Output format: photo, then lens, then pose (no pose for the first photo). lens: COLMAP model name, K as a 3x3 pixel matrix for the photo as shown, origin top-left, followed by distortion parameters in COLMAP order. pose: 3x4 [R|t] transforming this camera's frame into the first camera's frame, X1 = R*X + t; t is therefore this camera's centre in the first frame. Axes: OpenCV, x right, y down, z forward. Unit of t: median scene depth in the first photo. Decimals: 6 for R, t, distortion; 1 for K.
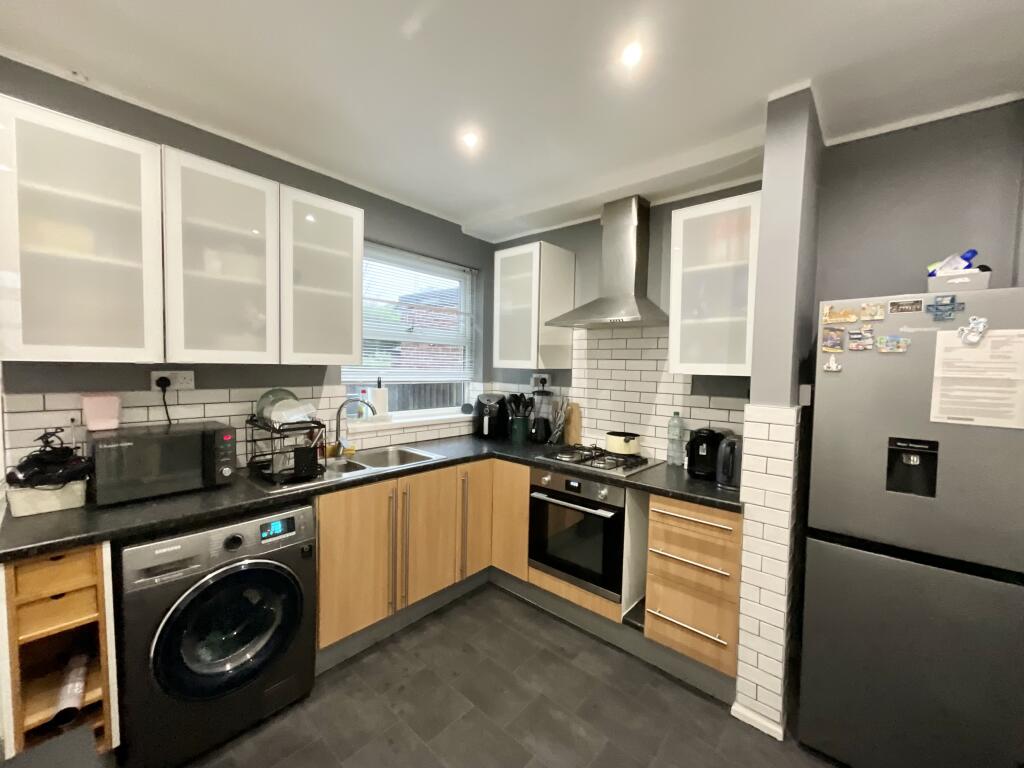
lens RADIAL K [[411.1, 0, 509.5], [0, 411.1, 384.1], [0, 0, 1]] dist [0.000576, 0.000960]
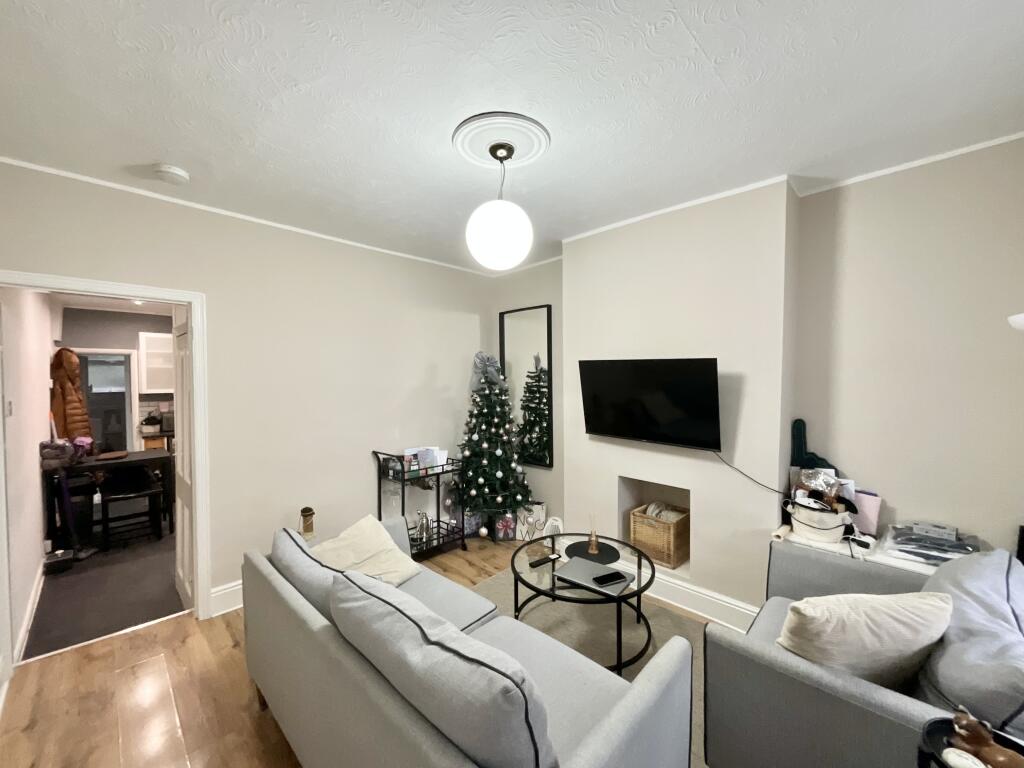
lens RADIAL K [[411.1, 0, 509.3], [0, 411.1, 381.5], [0, 0, 1]] dist [0.000576, 0.000960]
pose [[0.998033, -0.026758, -0.056695, 1.891874], [0.024675, 0.999005, -0.037139, 0.049717], [0.057632, 0.035667, 0.997701, -2.052225]]
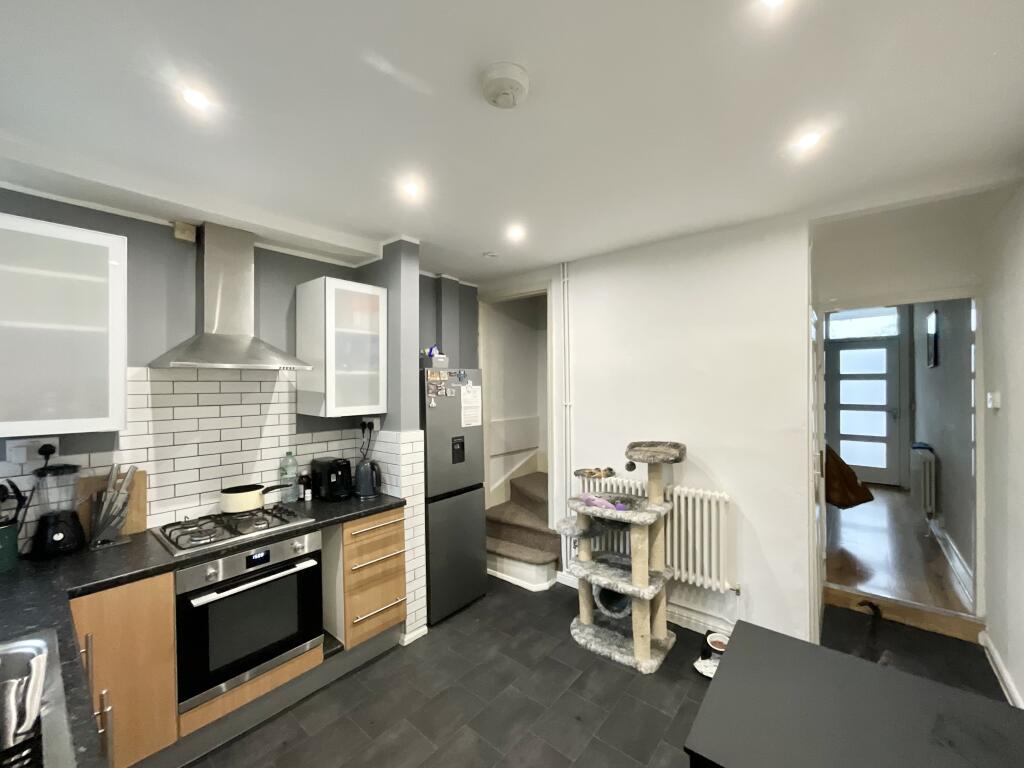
lens RADIAL K [[411.1, 0, 512.2], [0, 411.1, 384.2], [0, 0, 1]] dist [0.000576, 0.000960]
pose [[-0.023221, -0.020981, 0.999510, -0.845029], [0.056215, 0.998171, 0.022259, -0.124674], [-0.998149, 0.056705, -0.021999, 0.561574]]
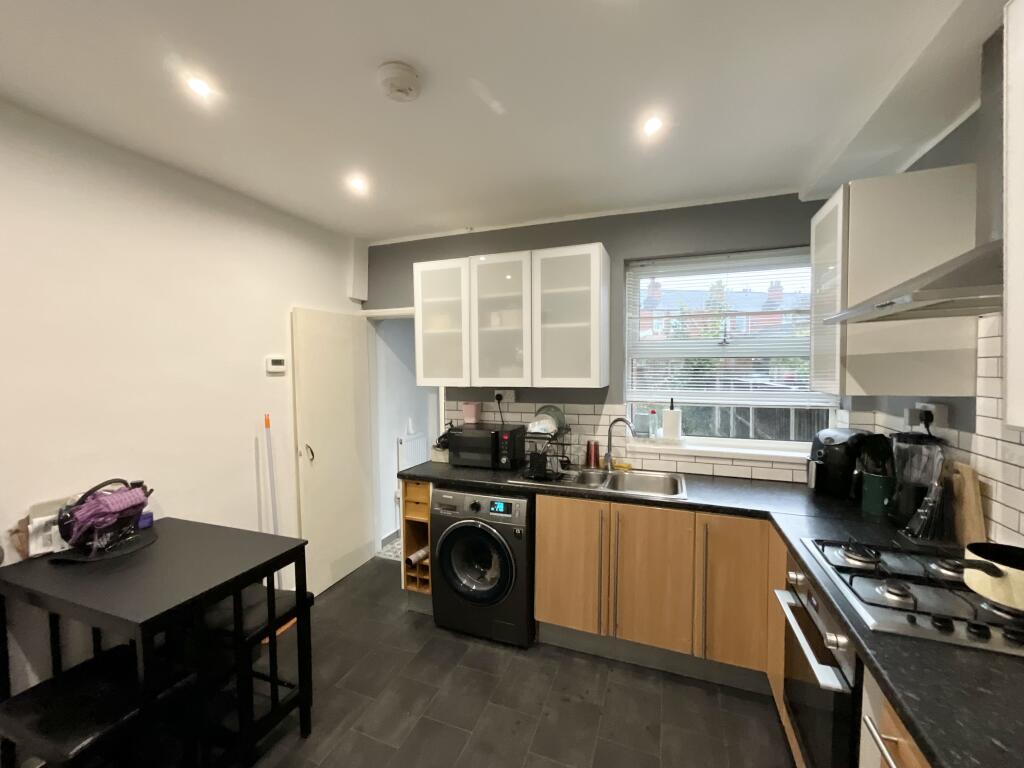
lens RADIAL K [[411.1, 0, 513.0], [0, 411.1, 386.1], [0, 0, 1]] dist [0.000576, 0.000960]
pose [[0.359029, 0.015097, -0.933204, 0.642007], [-0.030401, 0.999528, 0.004474, -0.055222], [0.932831, 0.026764, 0.359319, 0.471973]]
